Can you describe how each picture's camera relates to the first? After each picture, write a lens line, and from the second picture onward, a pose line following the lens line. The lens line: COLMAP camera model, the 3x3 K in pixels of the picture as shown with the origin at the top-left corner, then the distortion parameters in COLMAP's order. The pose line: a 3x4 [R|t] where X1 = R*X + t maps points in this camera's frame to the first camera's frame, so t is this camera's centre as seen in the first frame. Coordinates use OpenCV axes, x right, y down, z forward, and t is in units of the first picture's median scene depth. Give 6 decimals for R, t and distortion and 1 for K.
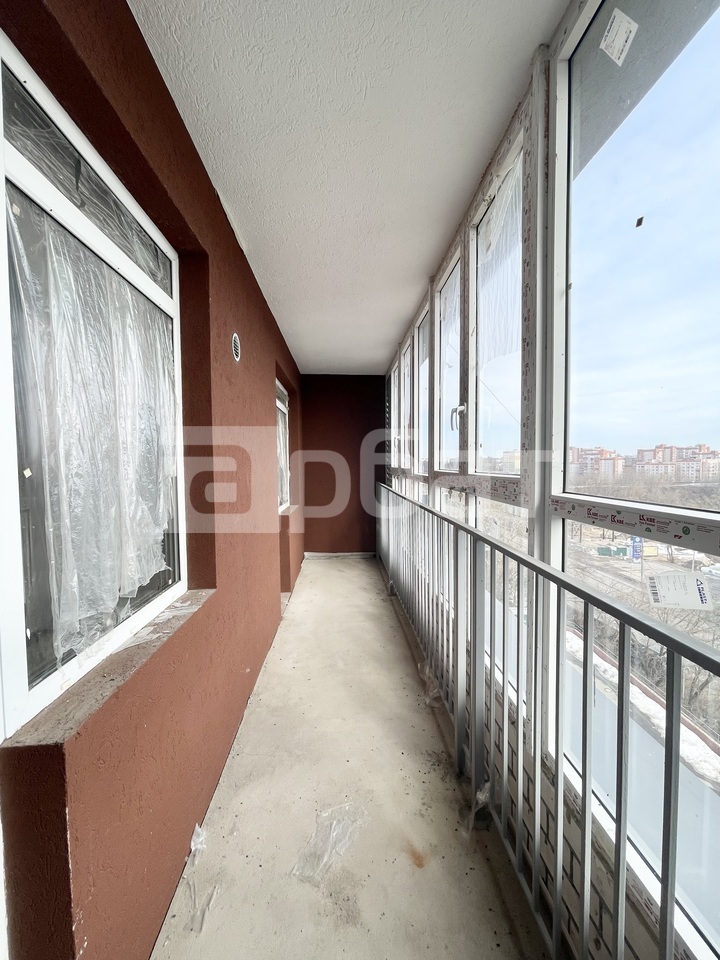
lens RADIAL K [[383.9, 0, 359.1], [0, 383.9, 481.3], [0, 0, 1]] dist [-0.003603, -0.000232]
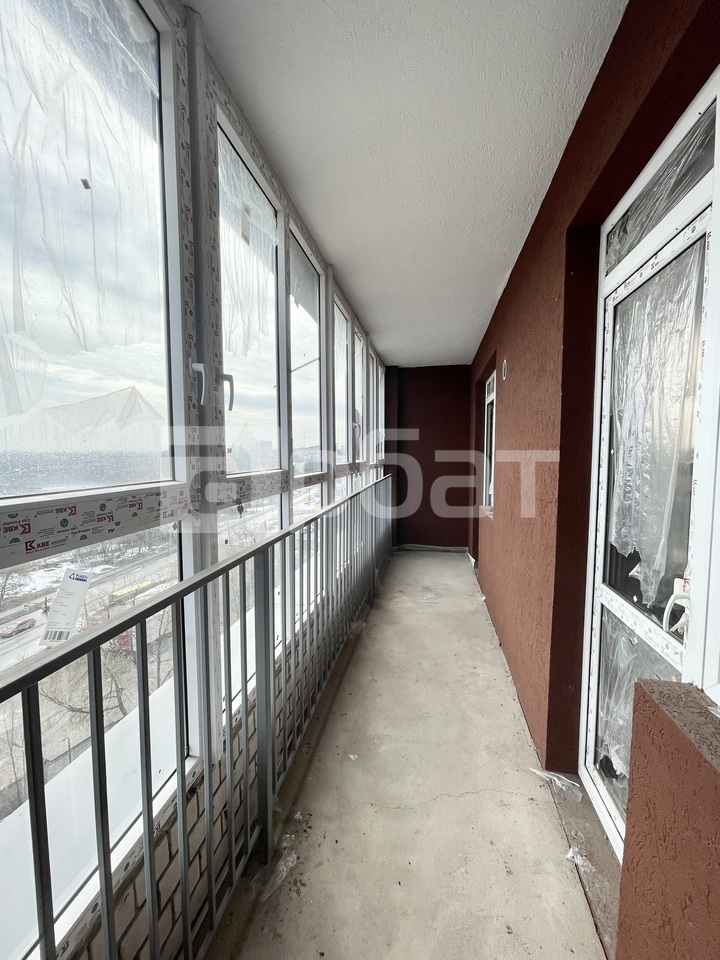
lens RADIAL K [[383.9, 0, 358.8], [0, 383.9, 482.2], [0, 0, 1]] dist [-0.003603, -0.000232]
pose [[-0.972242, 0.003902, 0.233947, -0.101448], [0.032592, 0.992371, 0.118897, -0.094246], [-0.231698, 0.123222, -0.964952, 1.746036]]
